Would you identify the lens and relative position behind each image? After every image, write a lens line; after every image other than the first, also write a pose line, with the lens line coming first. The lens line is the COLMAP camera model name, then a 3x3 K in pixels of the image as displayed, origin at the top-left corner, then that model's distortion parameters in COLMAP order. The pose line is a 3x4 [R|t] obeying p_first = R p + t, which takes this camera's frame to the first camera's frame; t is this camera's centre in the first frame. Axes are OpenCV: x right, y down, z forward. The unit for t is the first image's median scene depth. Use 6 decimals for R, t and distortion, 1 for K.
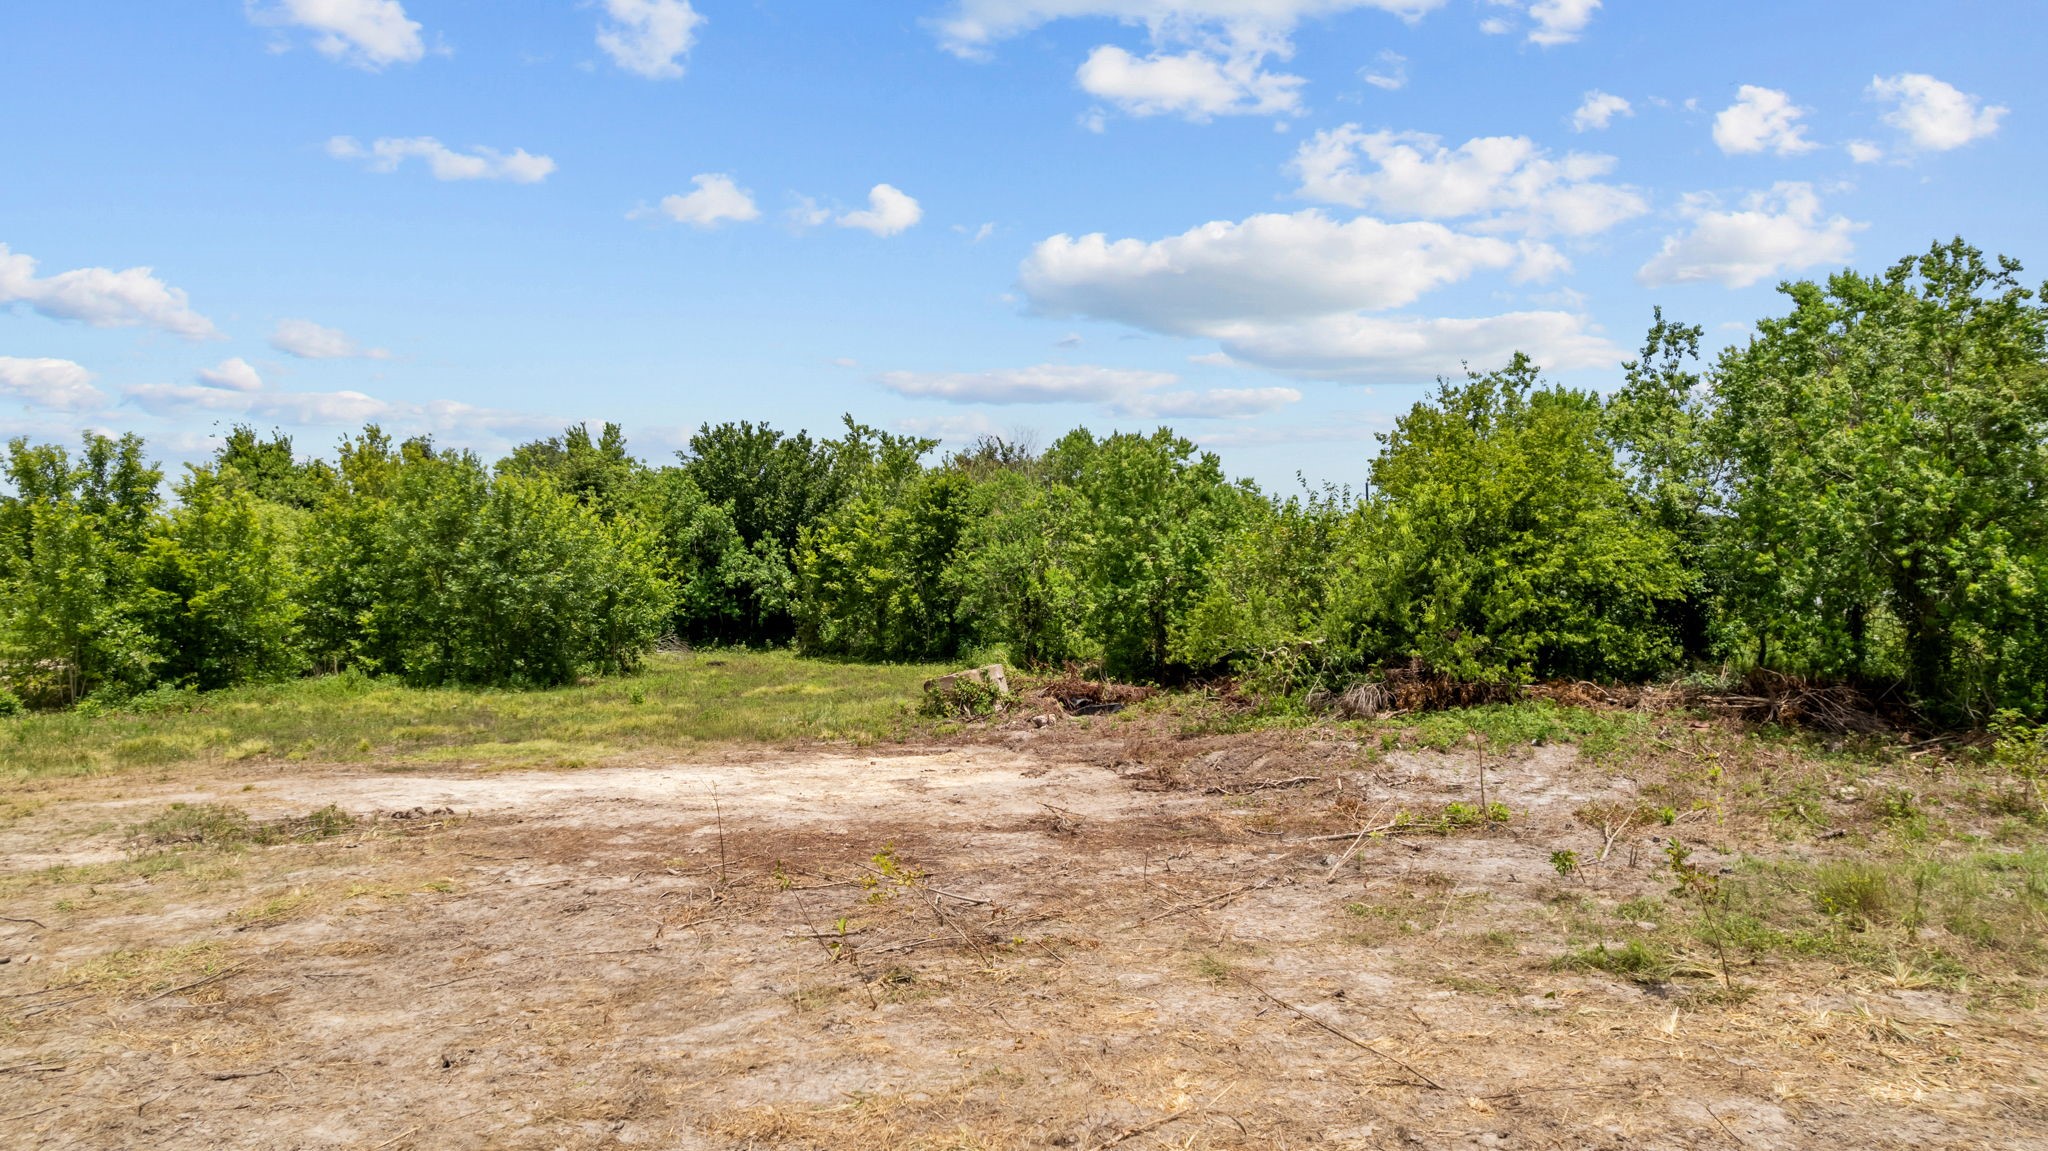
lens RADIAL K [[1327.2, 0, 1004.5], [0, 1327.2, 575.2], [0, 0, 1]] dist [-0.058515, 0.036851]
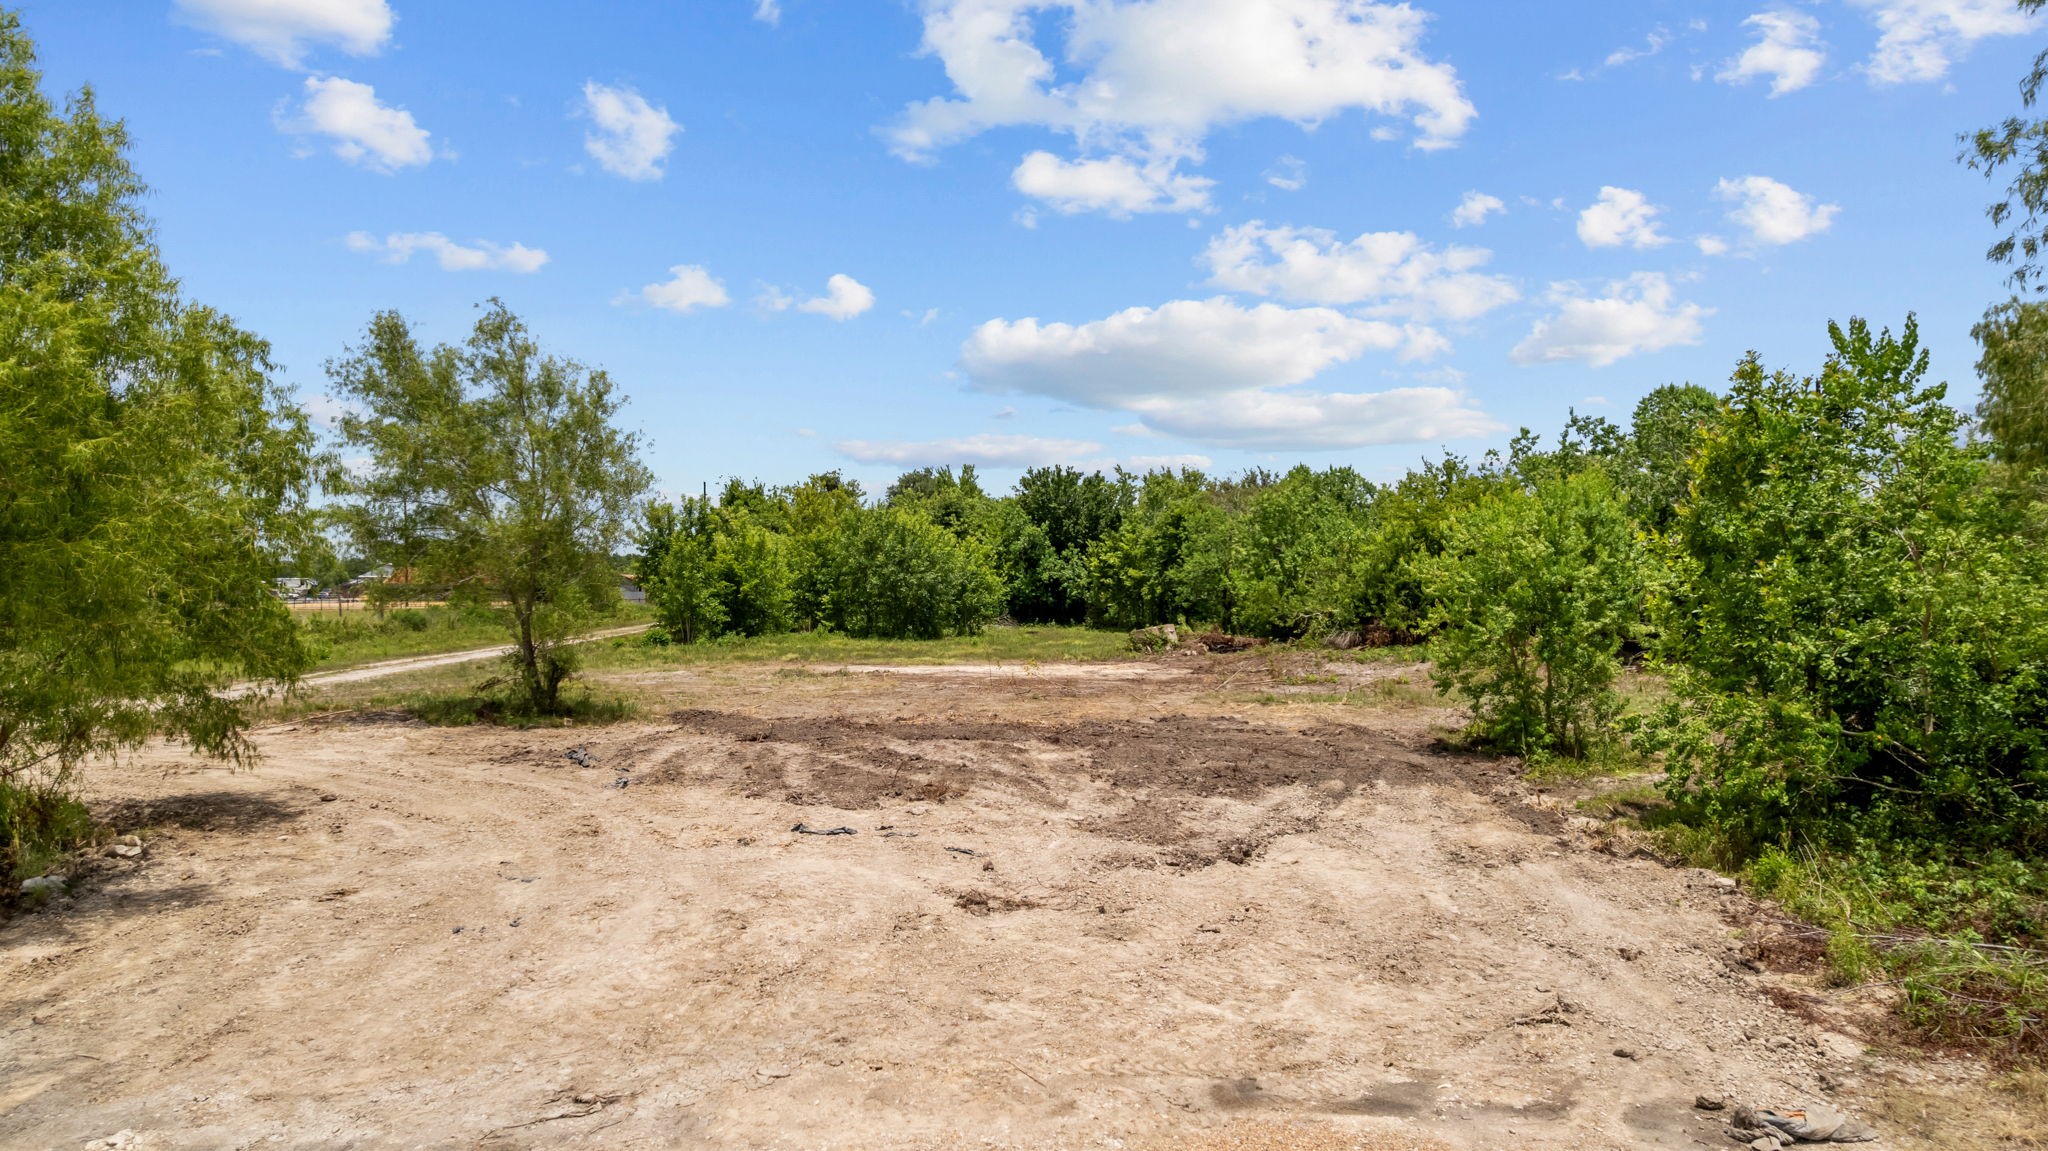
lens RADIAL K [[1327.2, 0, 1004.5], [0, 1327.2, 575.2], [0, 0, 1]] dist [-0.058515, 0.036851]
pose [[0.963769, -0.001395, -0.266734, 0.162536], [0.001460, 0.999999, 0.000046, 0.001271], [0.266733, -0.000434, 0.963770, -0.488107]]
